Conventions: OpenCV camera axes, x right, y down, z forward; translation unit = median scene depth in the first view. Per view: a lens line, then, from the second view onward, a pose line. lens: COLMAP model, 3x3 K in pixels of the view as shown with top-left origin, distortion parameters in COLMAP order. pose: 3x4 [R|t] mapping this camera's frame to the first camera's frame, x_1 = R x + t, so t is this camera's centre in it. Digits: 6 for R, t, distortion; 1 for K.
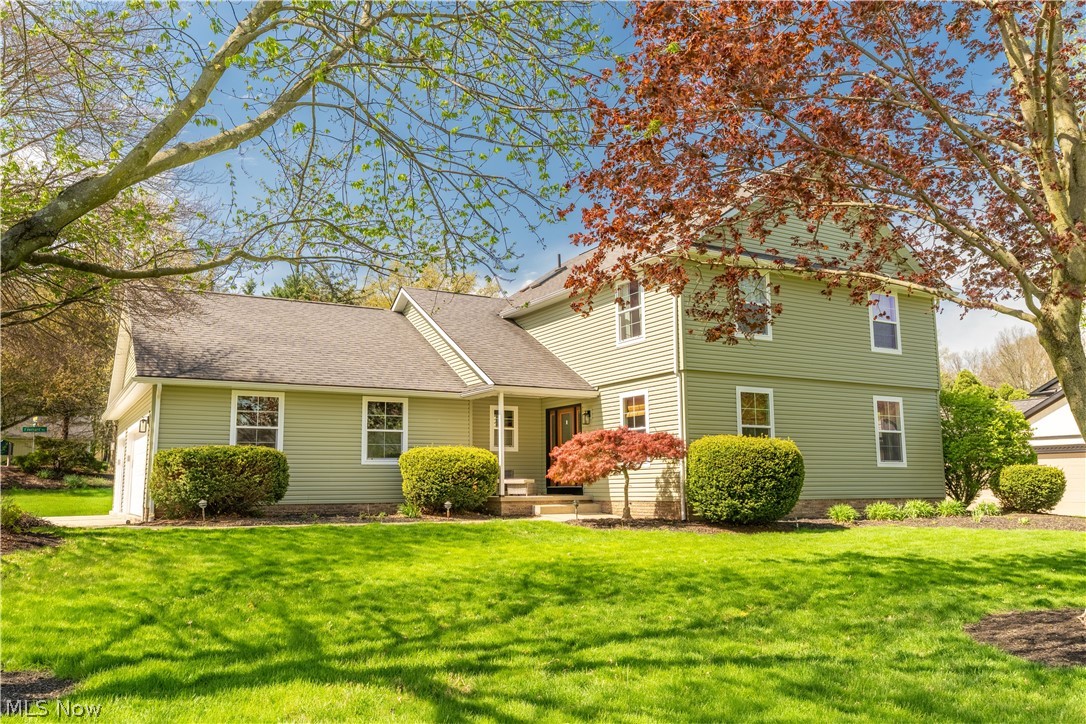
lens RADIAL K [[860.8, 0, 540.0], [0, 860.8, 355.3], [0, 0, 1]] dist [0.013268, 0.022307]
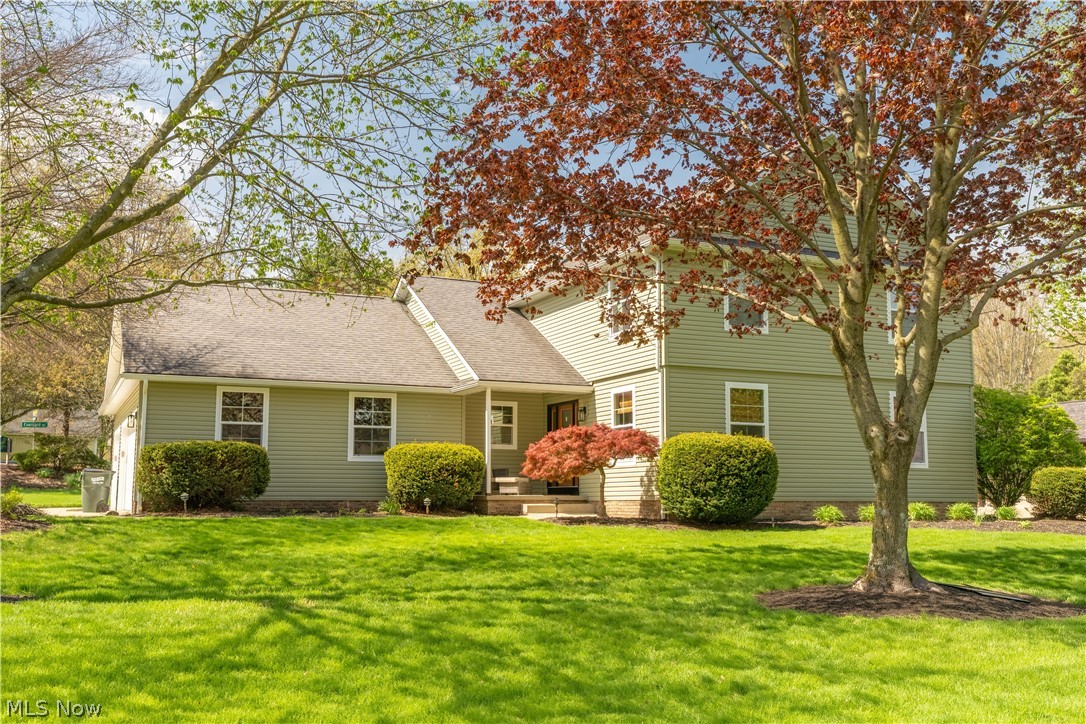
lens RADIAL K [[1087.2, 0, 542.8], [0, 1087.2, 361.4], [0, 0, 1]] dist [0.046343, 0.000000]
pose [[0.995414, -0.001872, -0.095642, 0.139680], [0.004359, 0.999658, 0.025803, -0.019055], [0.095561, -0.026102, 0.995081, -0.222816]]
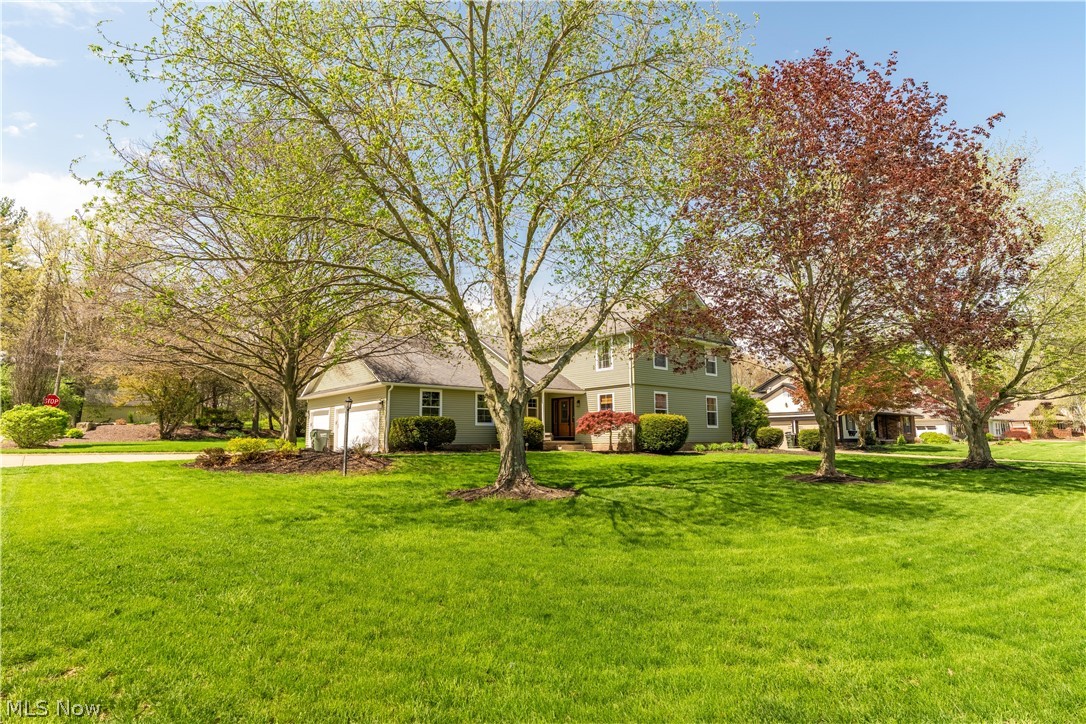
lens RADIAL K [[559.7, 0, 546.3], [0, 559.7, 364.7], [0, 0, 1]] dist [0.000872, 0.000892]
pose [[0.980219, 0.027127, 0.196048, -0.321069], [-0.029959, 0.999485, 0.011496, -0.039385], [-0.195636, -0.017142, 0.980527, -0.346368]]
